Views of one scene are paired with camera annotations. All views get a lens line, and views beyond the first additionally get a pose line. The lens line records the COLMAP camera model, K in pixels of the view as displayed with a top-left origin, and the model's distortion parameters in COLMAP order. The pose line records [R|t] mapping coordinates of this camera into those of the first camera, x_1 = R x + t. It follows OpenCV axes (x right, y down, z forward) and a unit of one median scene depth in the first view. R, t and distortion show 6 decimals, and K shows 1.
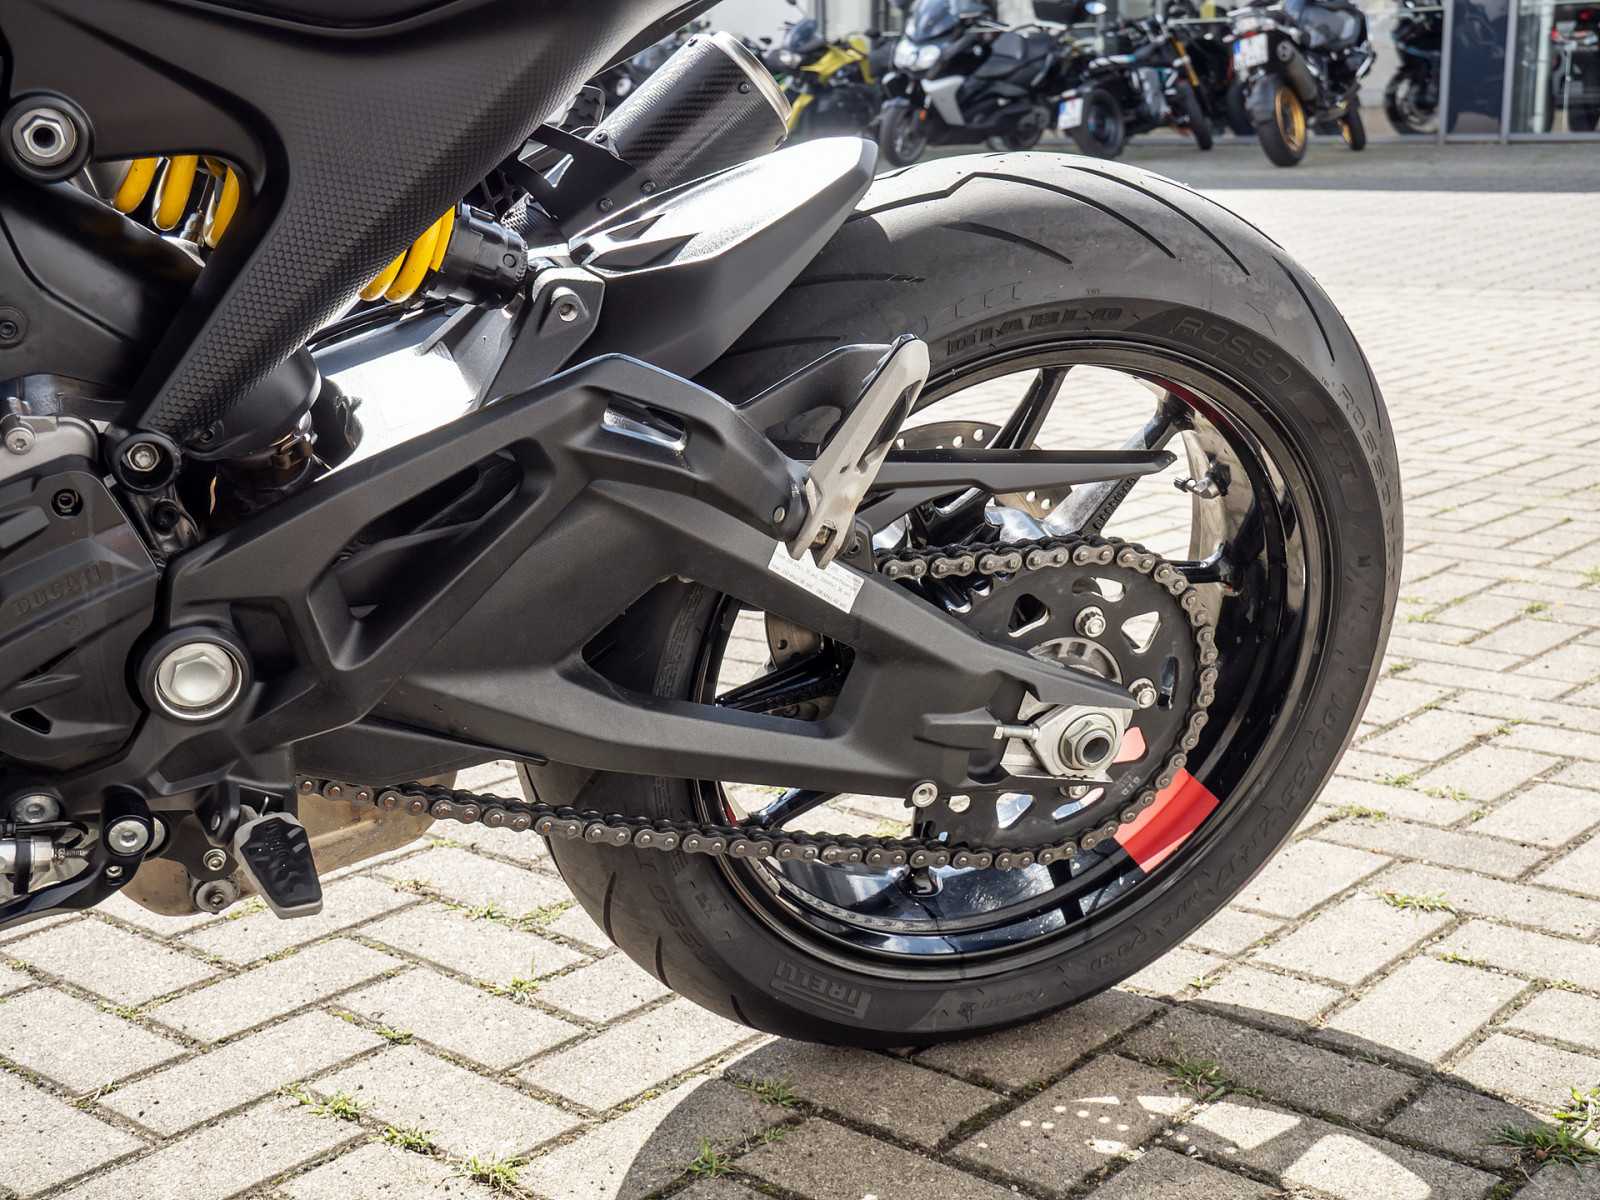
lens RADIAL K [[2224.6, 0, 795.7], [0, 2224.6, 608.4], [0, 0, 1]] dist [0.039973, 0.000000]
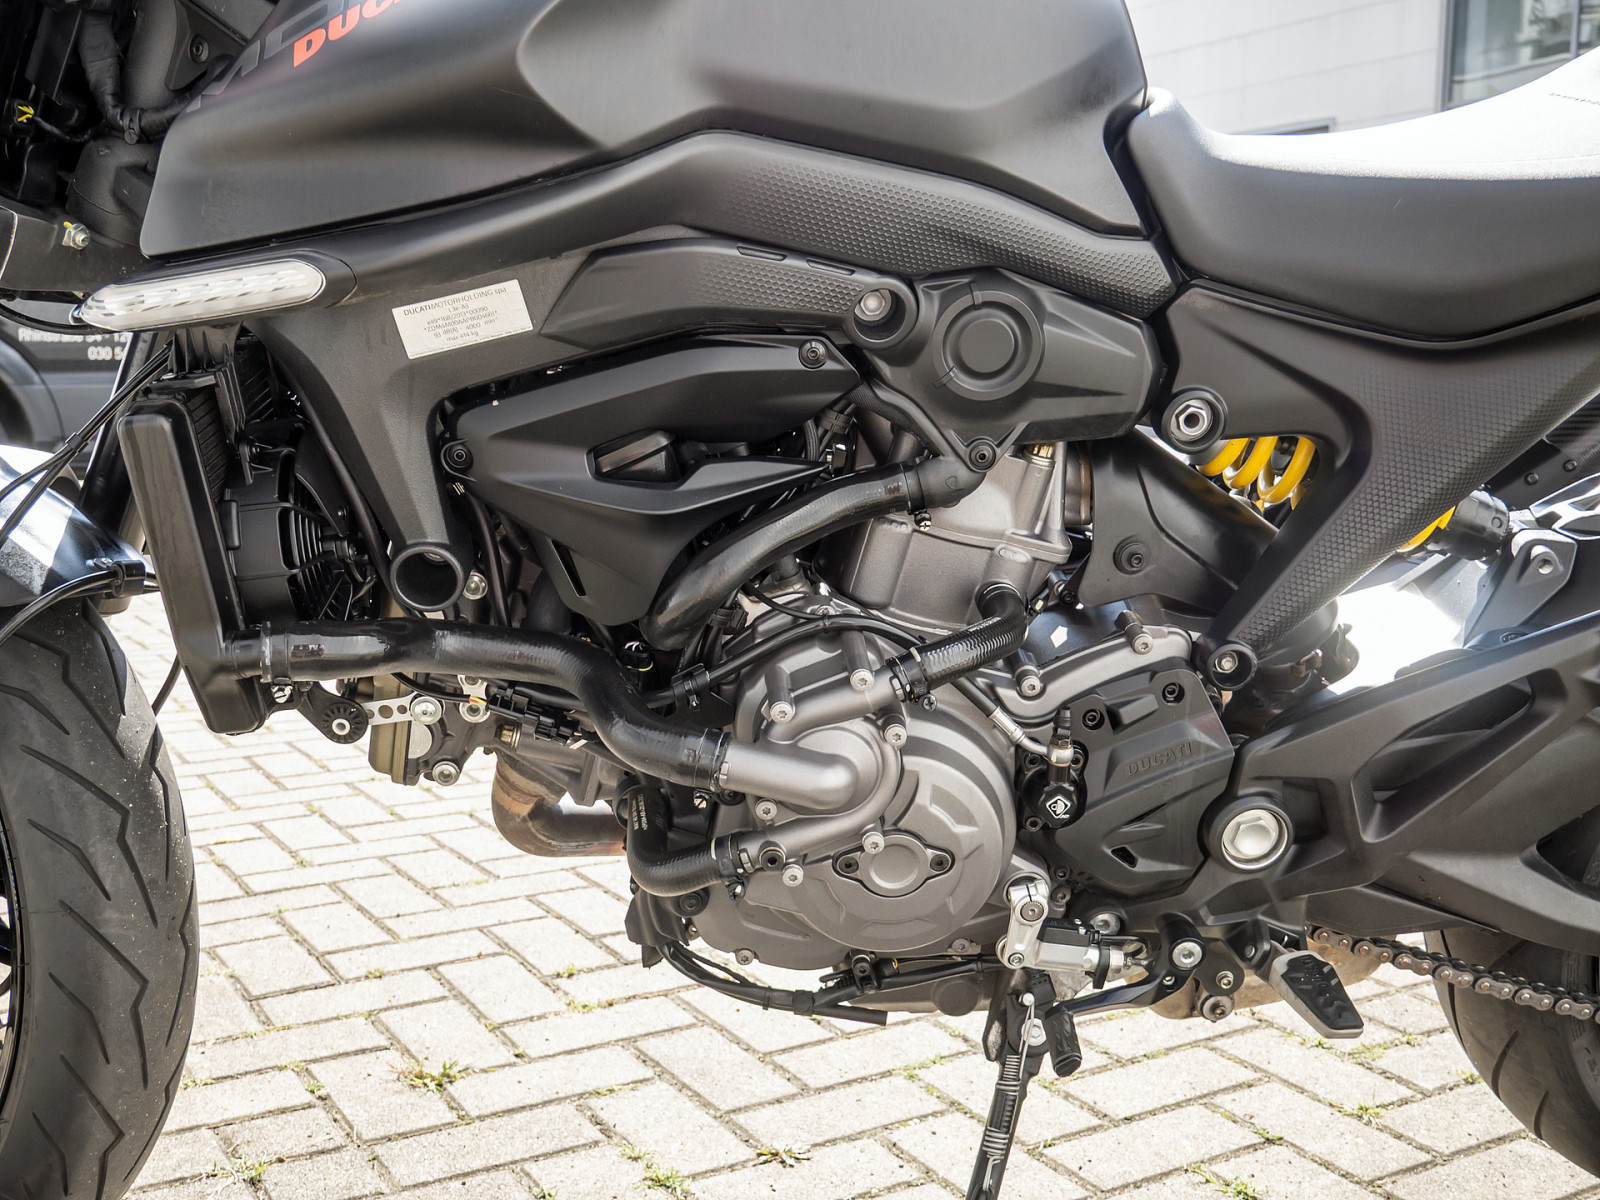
lens RADIAL K [[1759.1, 0, 800.2], [0, 1759.1, 595.1], [0, 0, 1]] dist [0.011907, 0.000000]
pose [[0.945811, 0.058756, -0.319357, -0.179004], [-0.091190, 0.991976, -0.087563, 0.005298], [0.311650, 0.111941, 0.943580, -0.044018]]
